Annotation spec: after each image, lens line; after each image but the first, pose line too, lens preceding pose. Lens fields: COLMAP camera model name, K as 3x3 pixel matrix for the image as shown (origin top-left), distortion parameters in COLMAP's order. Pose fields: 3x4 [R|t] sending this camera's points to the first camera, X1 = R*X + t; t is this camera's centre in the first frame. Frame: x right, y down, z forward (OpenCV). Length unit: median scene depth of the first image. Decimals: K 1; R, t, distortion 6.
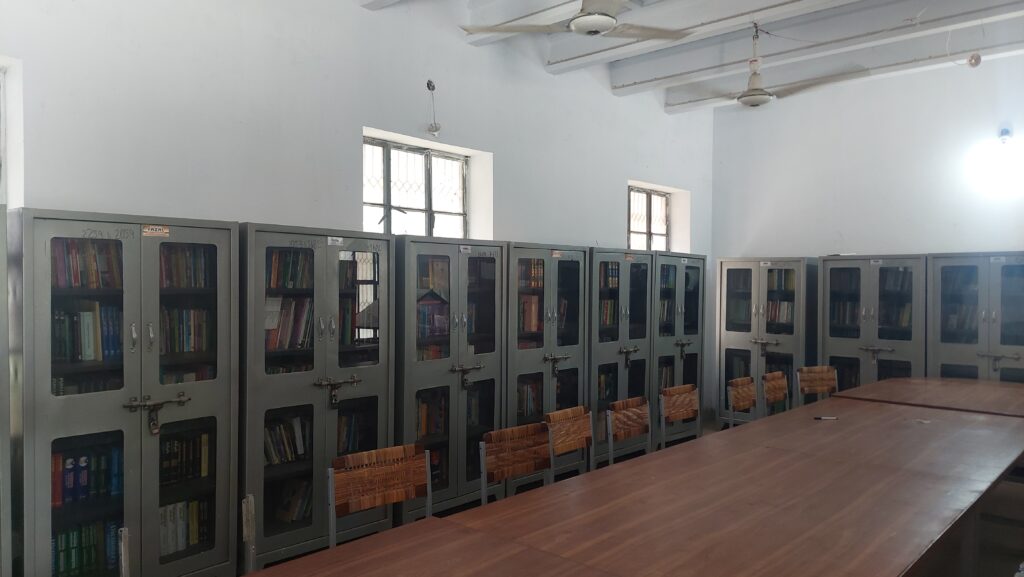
lens RADIAL K [[721.6, 0, 518.0], [0, 721.6, 288.3], [0, 0, 1]] dist [0.113680, -0.154781]
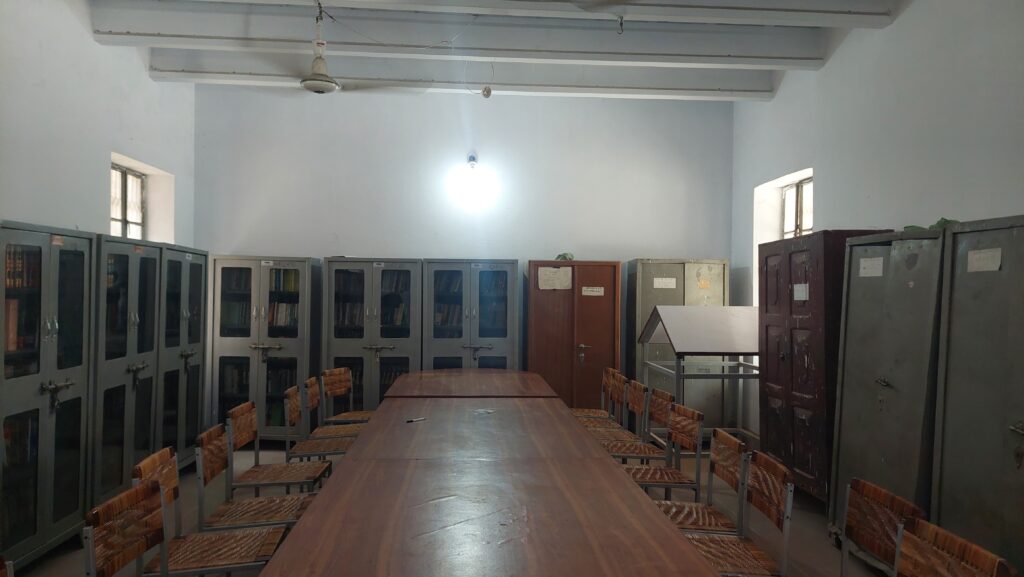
lens RADIAL K [[721.6, 0, 518.0], [0, 721.6, 288.3], [0, 0, 1]] dist [0.113680, -0.154781]
pose [[0.694354, 0.004561, 0.719619, -0.120884], [-0.003657, 0.999989, -0.002810, 0.000061], [-0.719624, -0.000681, 0.694364, 0.128408]]
